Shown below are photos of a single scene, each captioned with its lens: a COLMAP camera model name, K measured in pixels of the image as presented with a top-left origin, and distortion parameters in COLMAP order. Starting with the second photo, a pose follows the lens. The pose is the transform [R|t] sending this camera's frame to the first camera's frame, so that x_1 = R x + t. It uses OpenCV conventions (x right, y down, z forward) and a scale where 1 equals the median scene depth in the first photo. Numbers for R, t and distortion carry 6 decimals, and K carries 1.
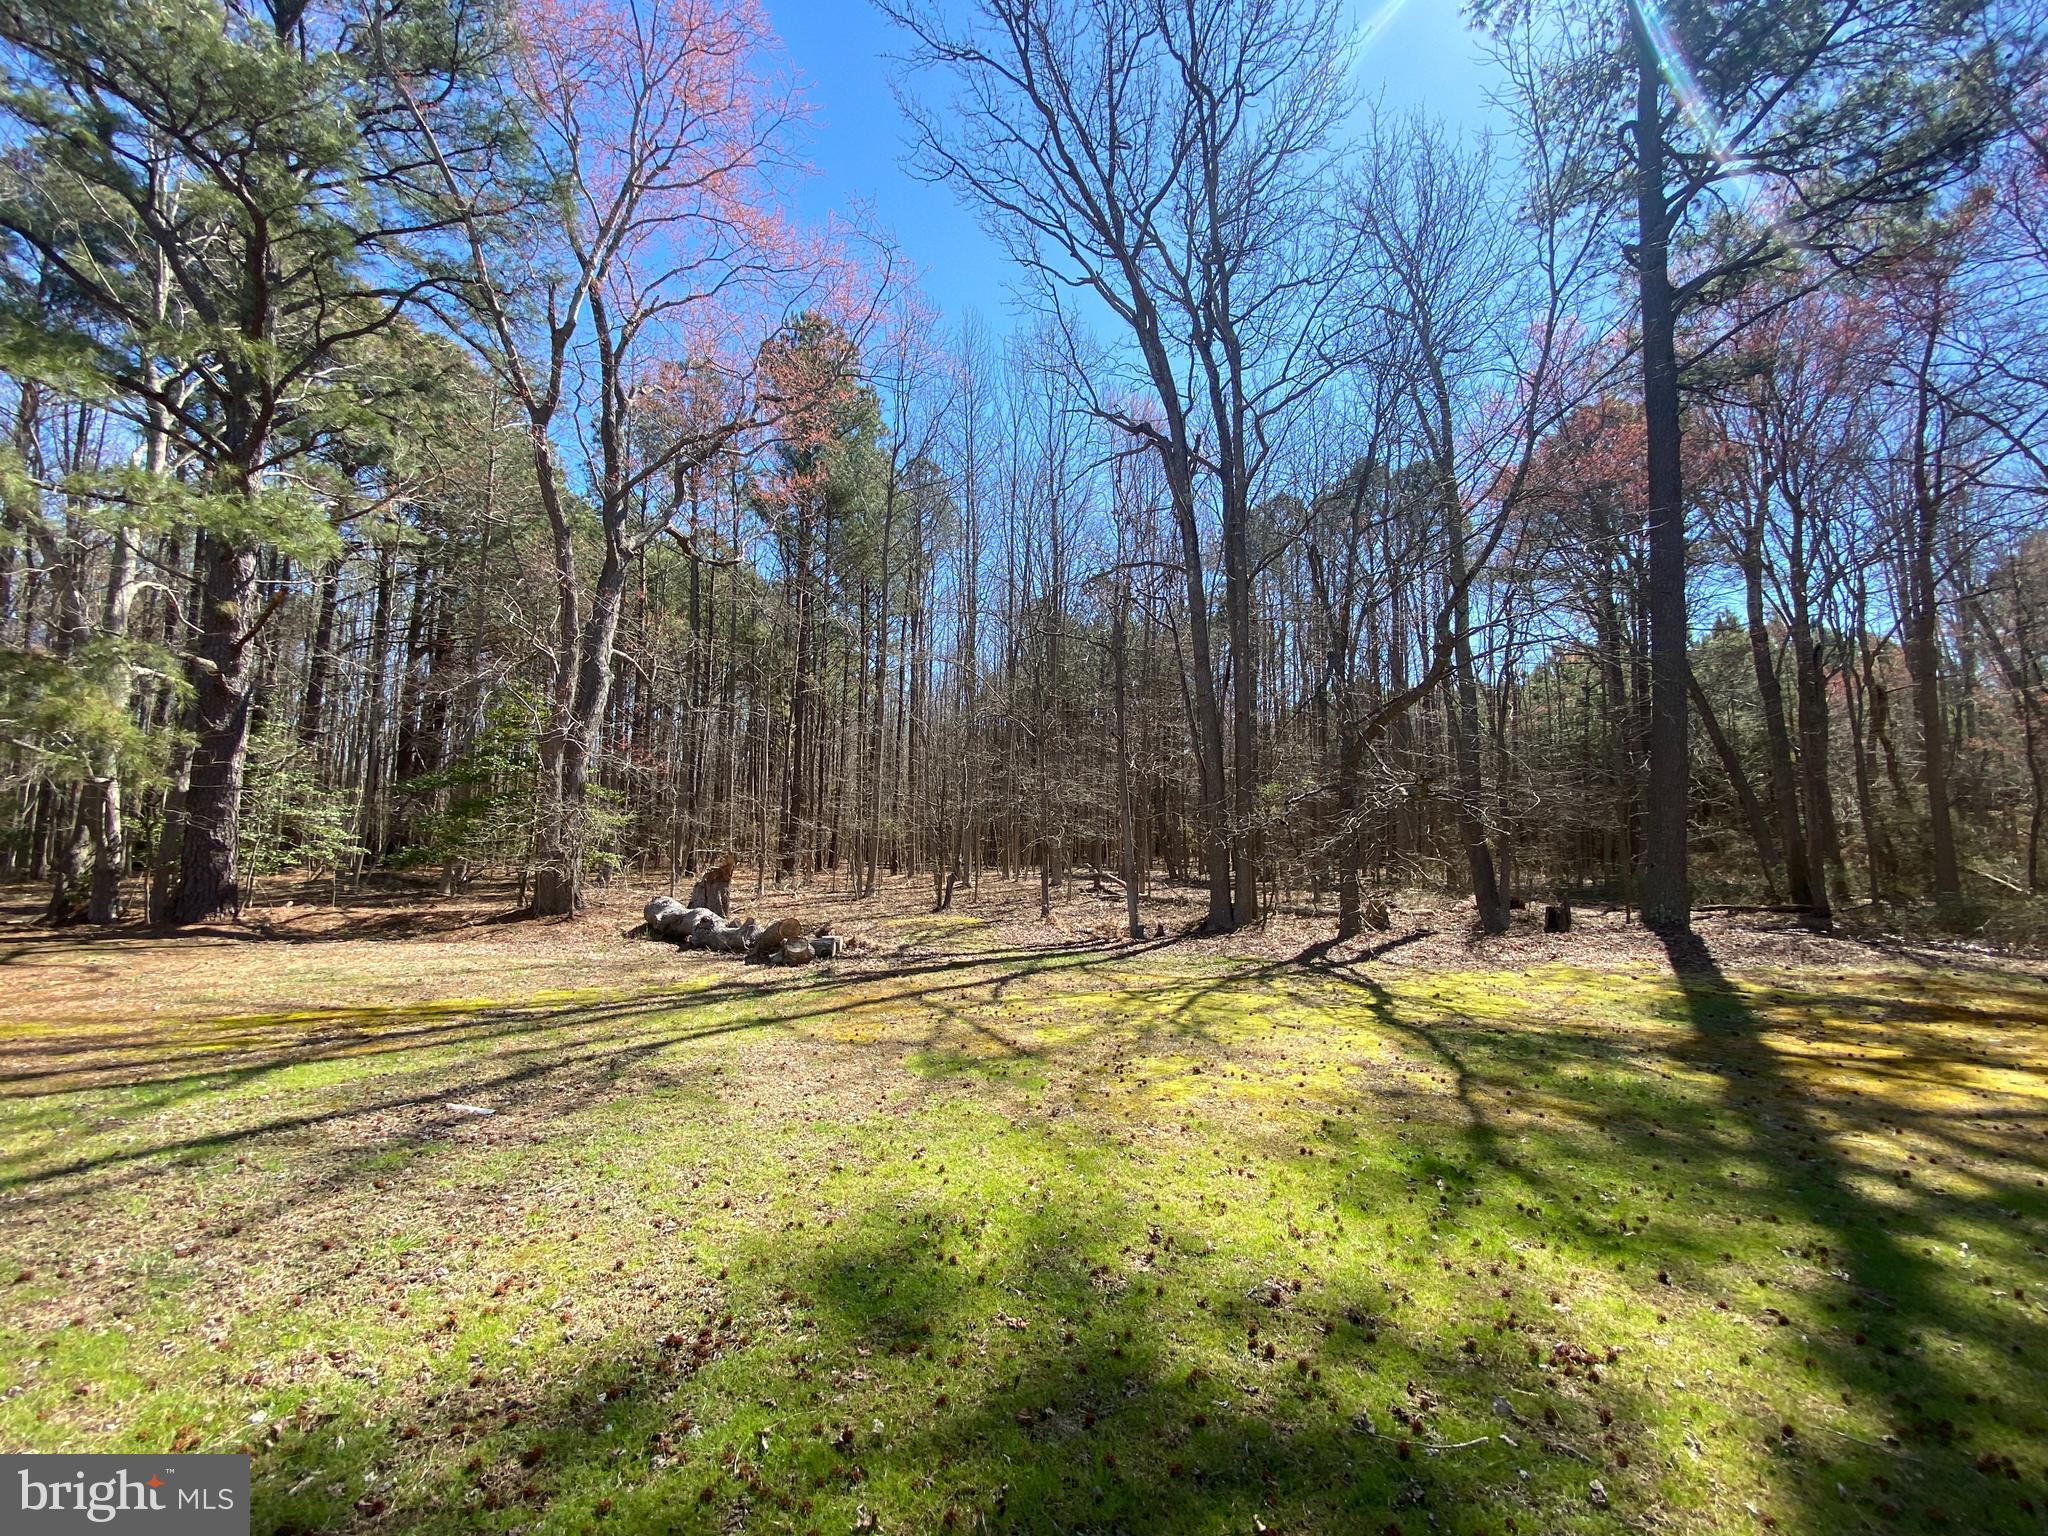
lens RADIAL K [[824.5, 0, 1015.5], [0, 824.5, 779.0], [0, 0, 1]] dist [0.014729, -0.017701]
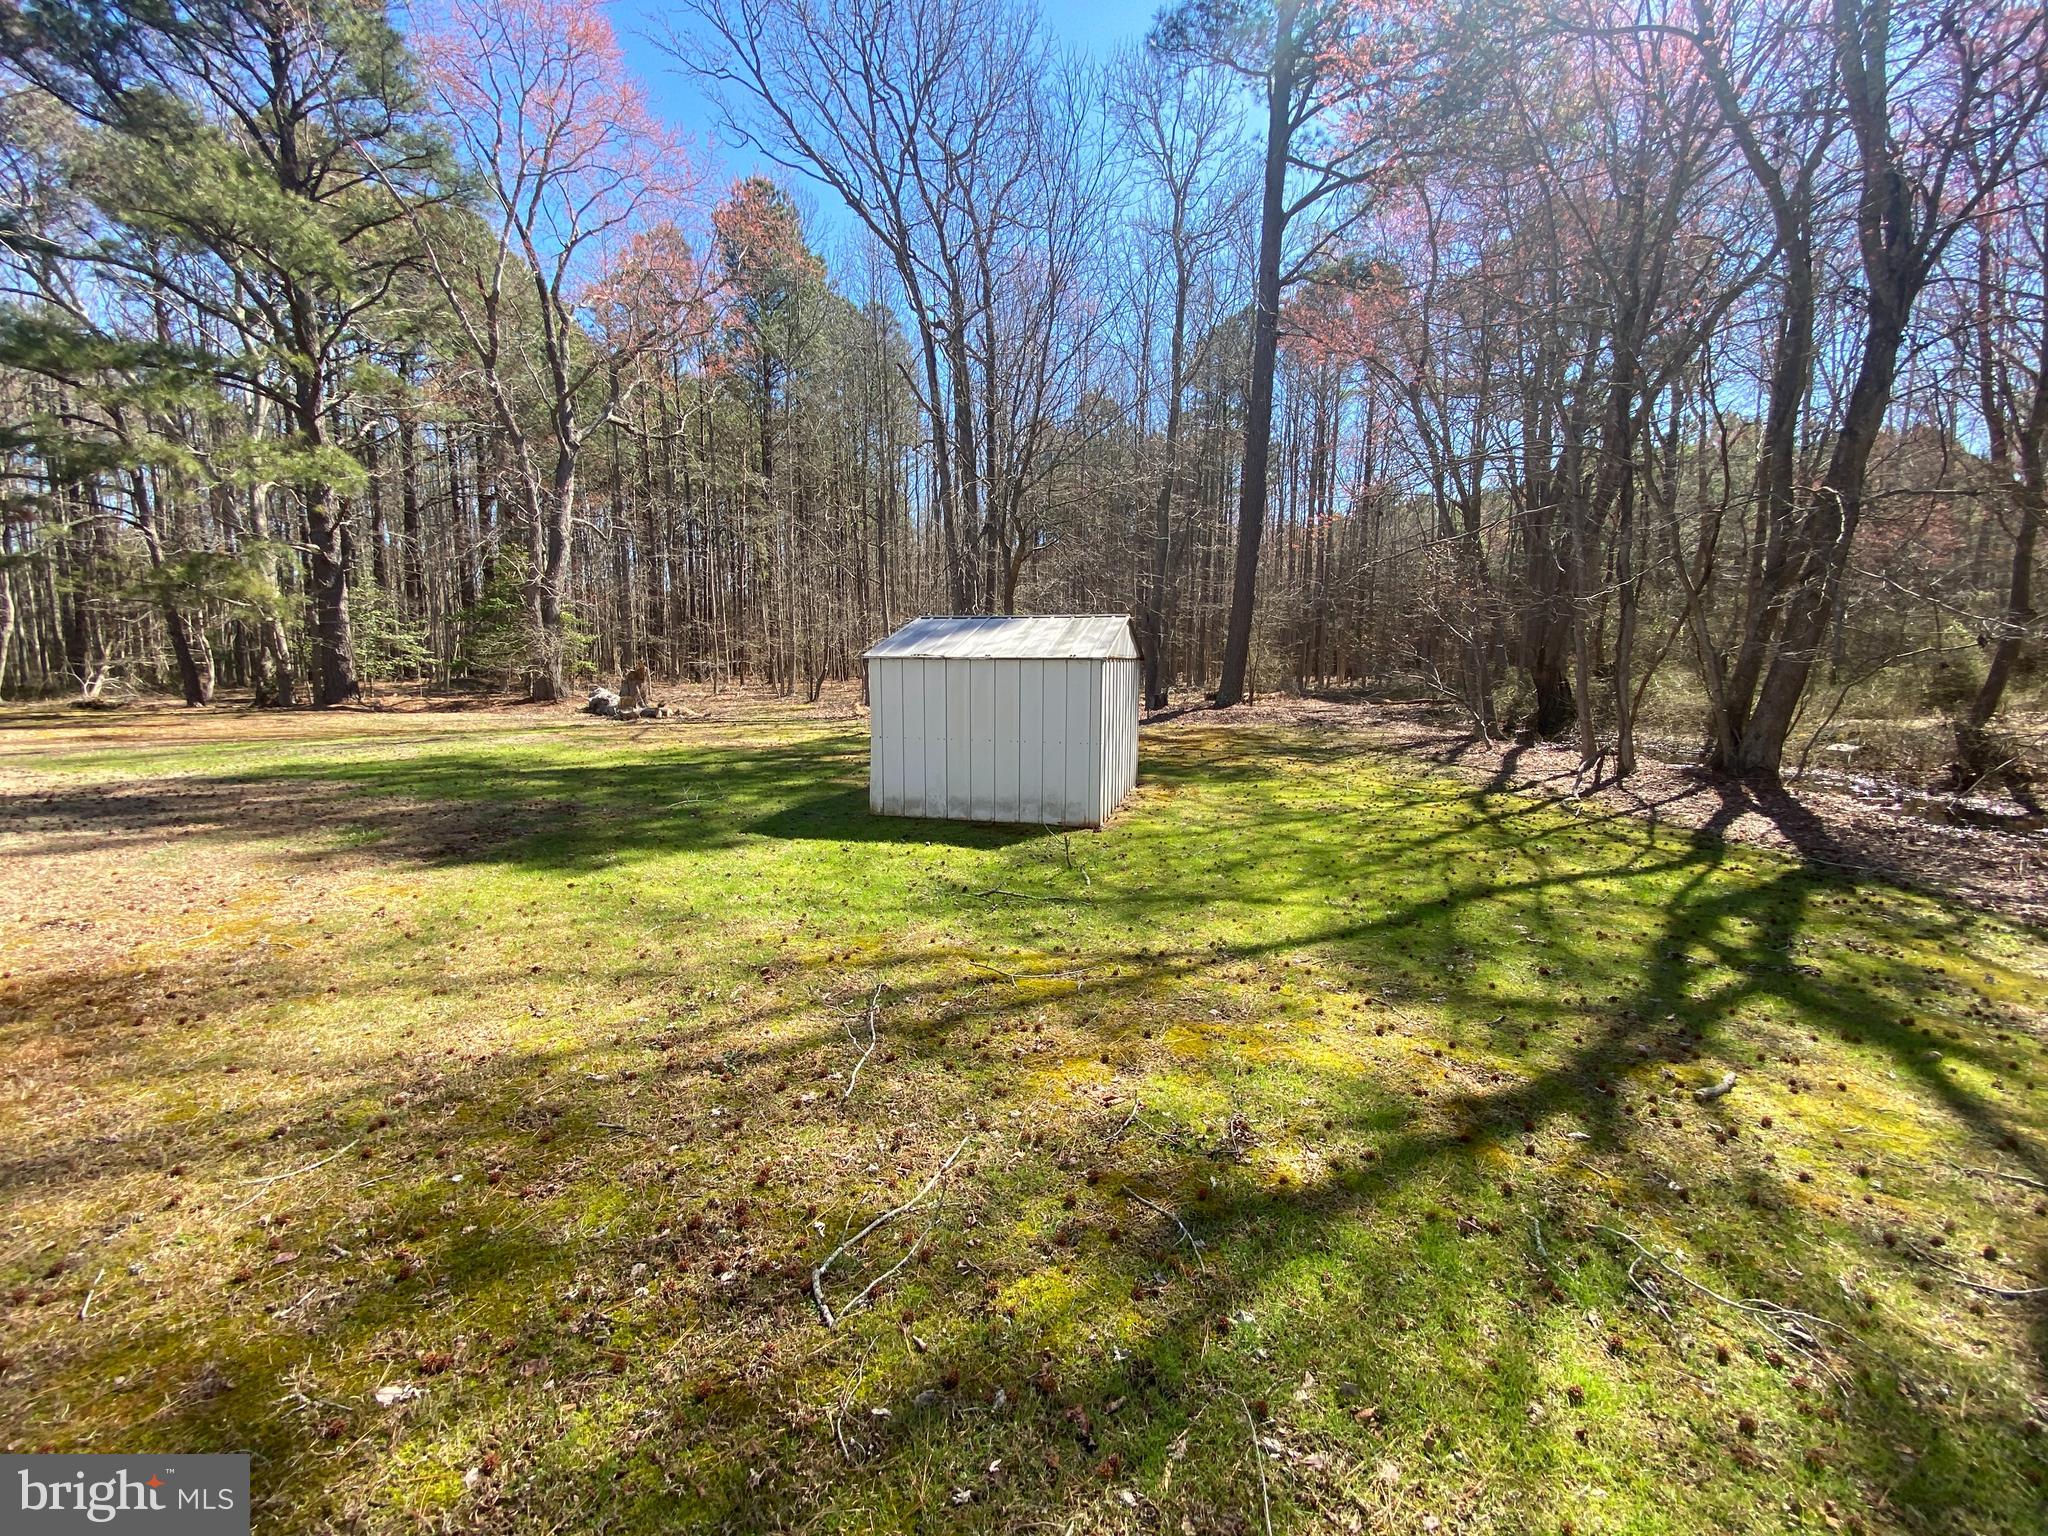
lens RADIAL K [[814.8, 0, 1018.7], [0, 814.8, 773.5], [0, 0, 1]] dist [0.022576, -0.023178]
pose [[0.993263, 0.008859, -0.115541, 0.534501], [0.016536, 0.976033, 0.216994, -0.024691], [0.114694, -0.217442, 0.969311, -0.456201]]
